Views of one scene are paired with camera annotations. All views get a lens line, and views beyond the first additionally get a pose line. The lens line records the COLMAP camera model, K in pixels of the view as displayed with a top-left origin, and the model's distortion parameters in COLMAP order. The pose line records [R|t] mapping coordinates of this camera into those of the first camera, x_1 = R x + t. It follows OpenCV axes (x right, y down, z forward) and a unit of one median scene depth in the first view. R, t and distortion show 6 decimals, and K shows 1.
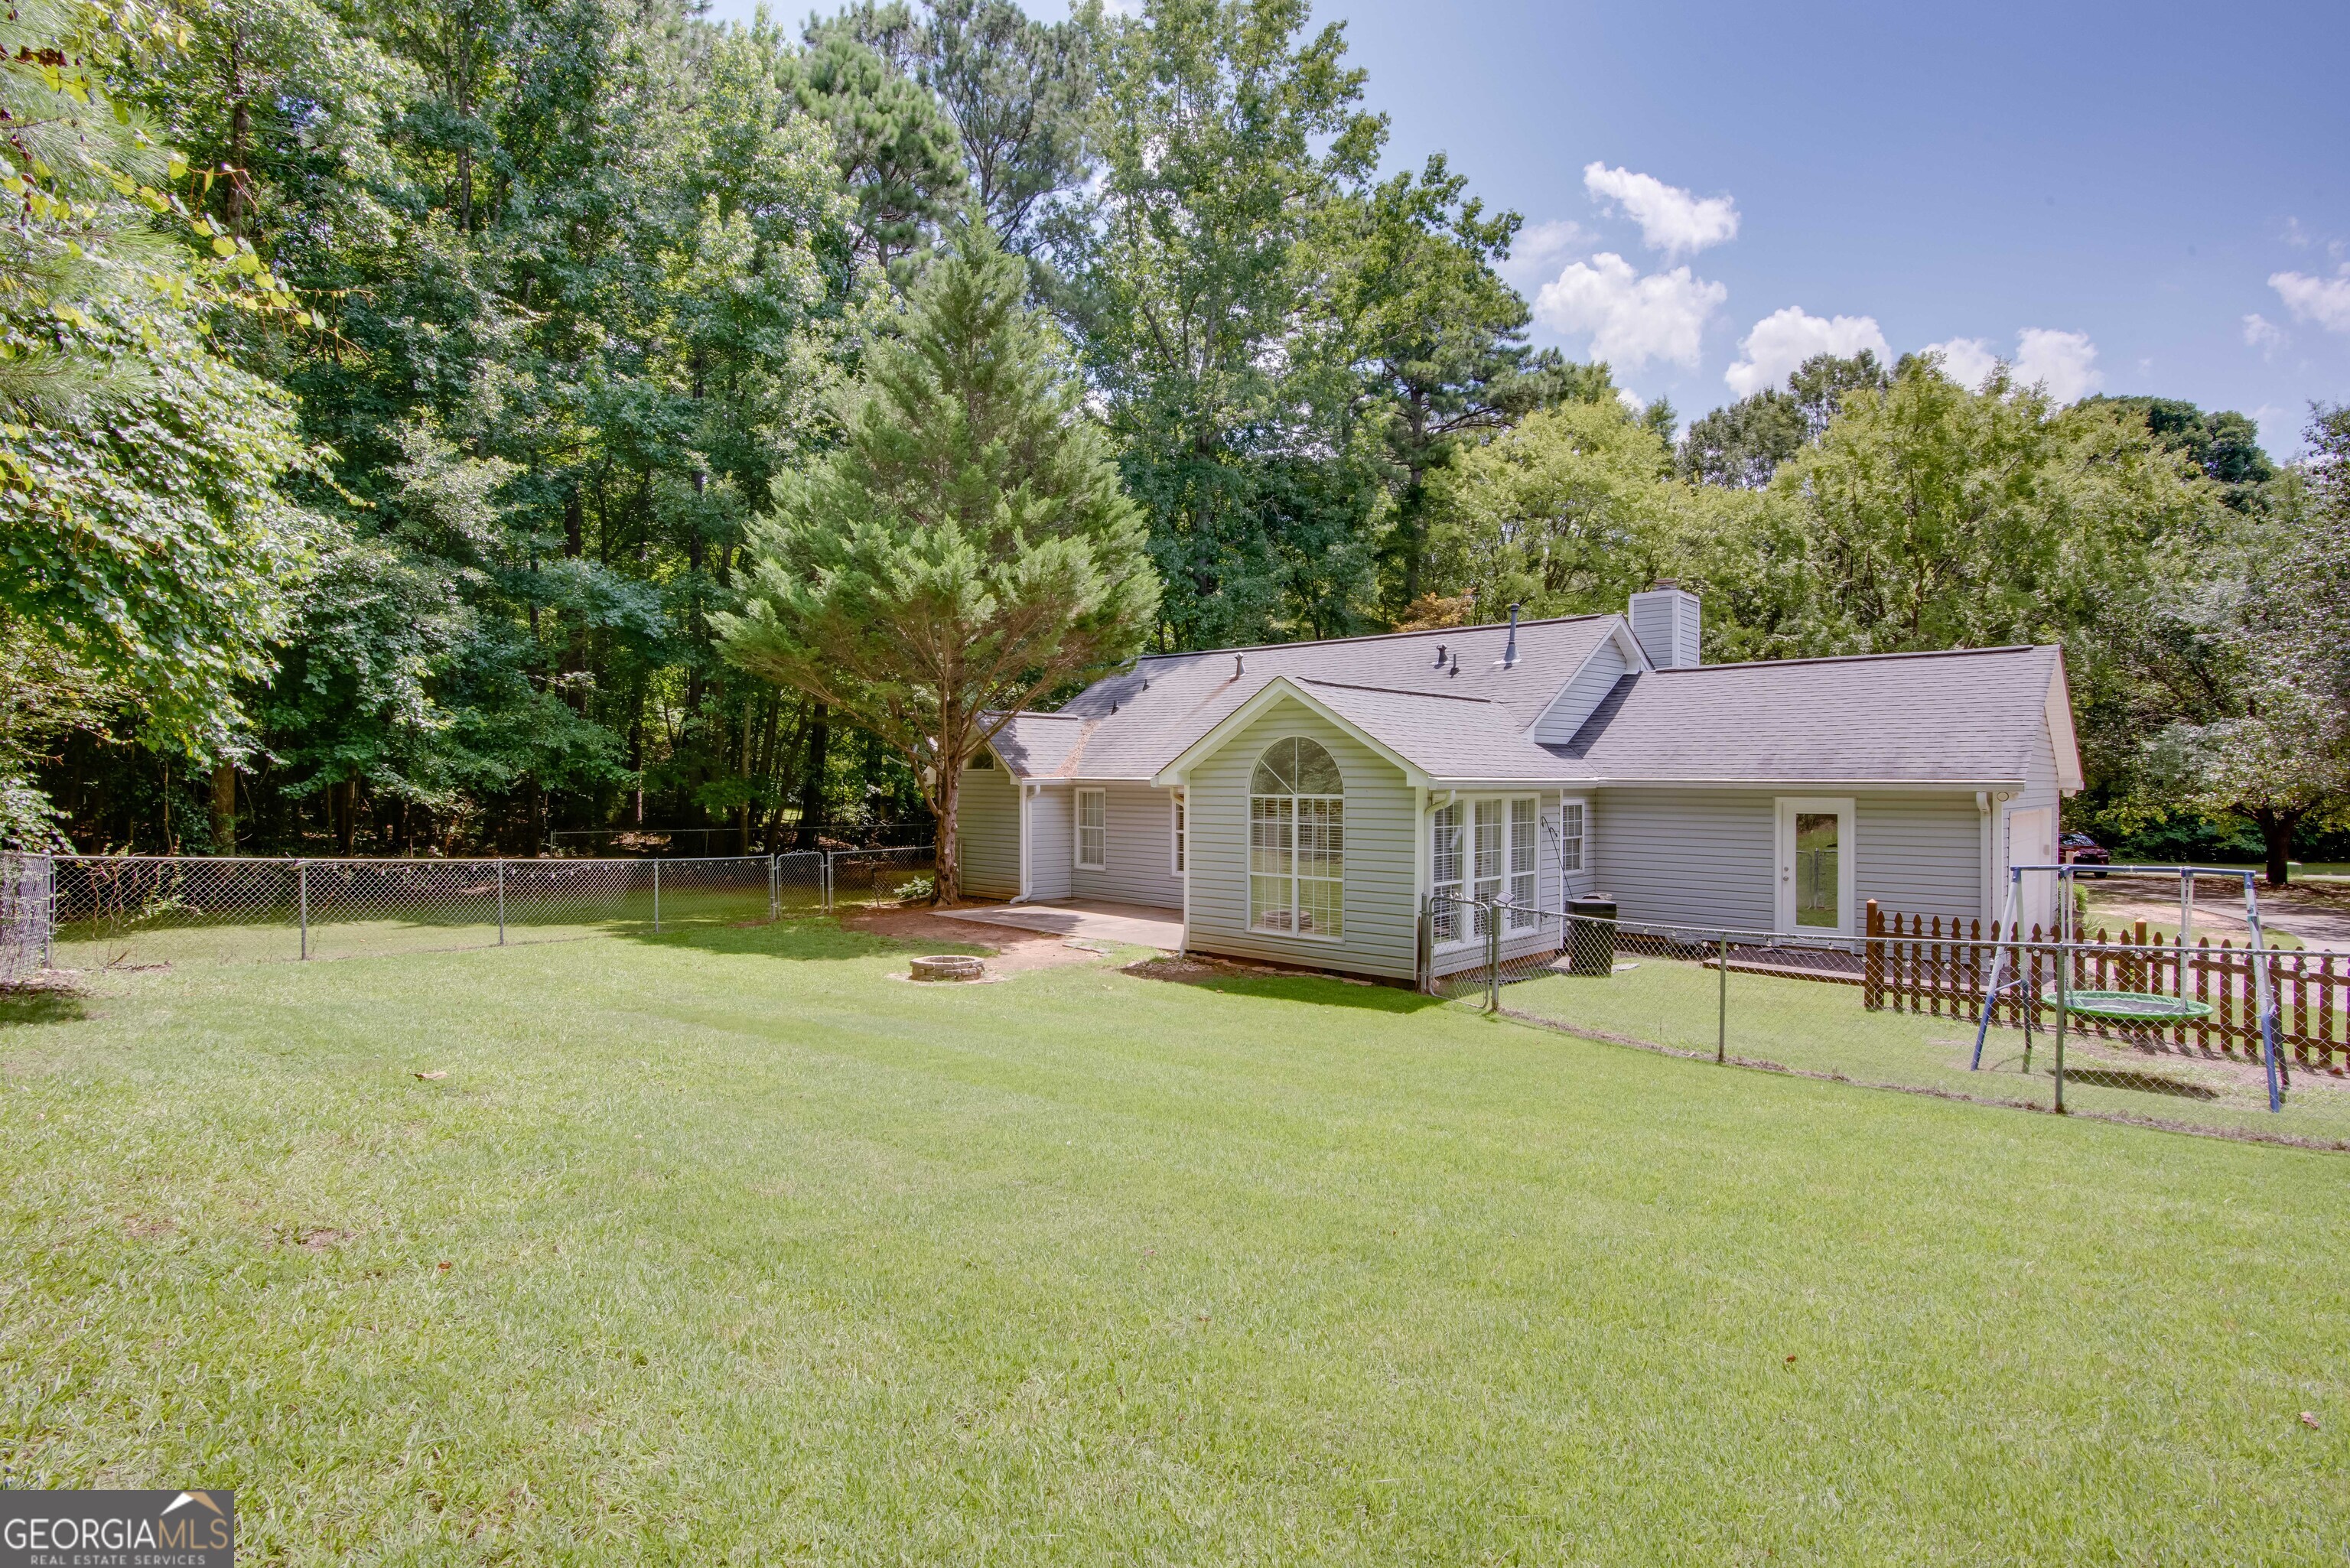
lens RADIAL K [[1151.2, 0, 1175.6], [0, 1151.2, 778.7], [0, 0, 1]] dist [-0.001073, -0.000283]
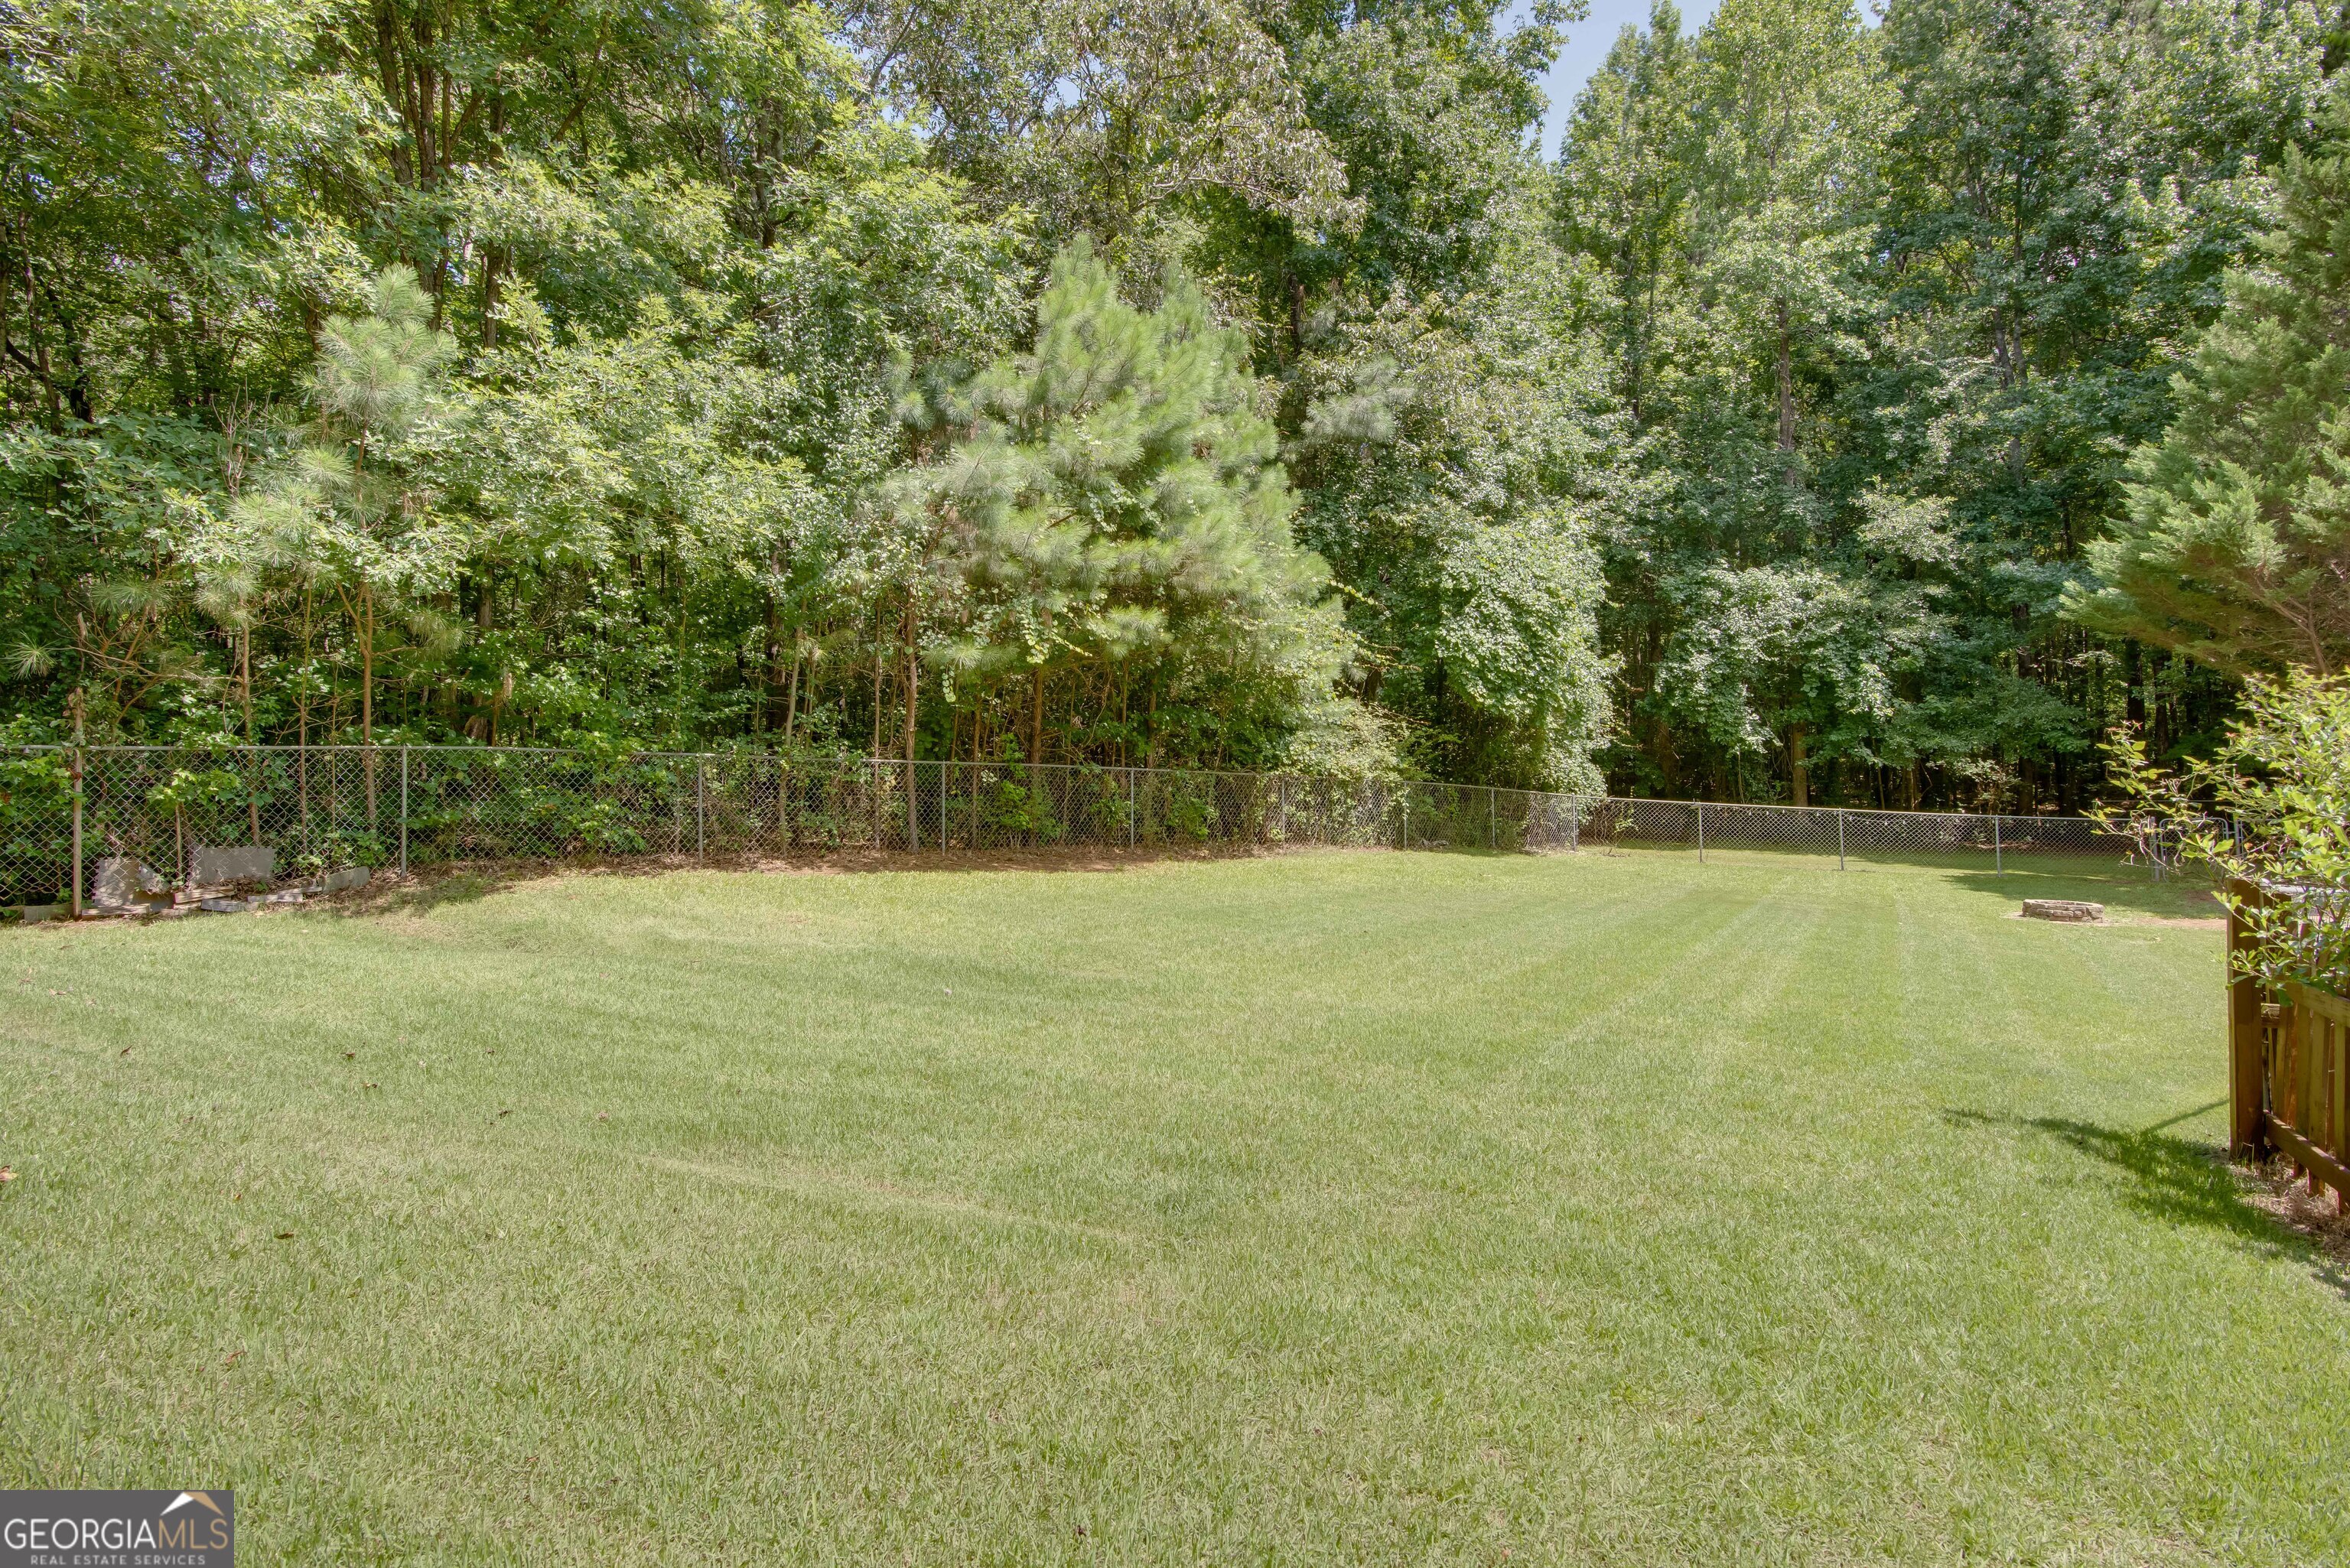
lens RADIAL K [[1151.2, 0, 1172.9], [0, 1151.2, 782.5], [0, 0, 1]] dist [-0.001073, -0.000283]
pose [[0.104913, 0.001017, -0.994481, 0.583232], [0.019896, 0.999797, 0.003122, 0.013149], [0.994282, -0.020114, 0.104871, 0.038361]]
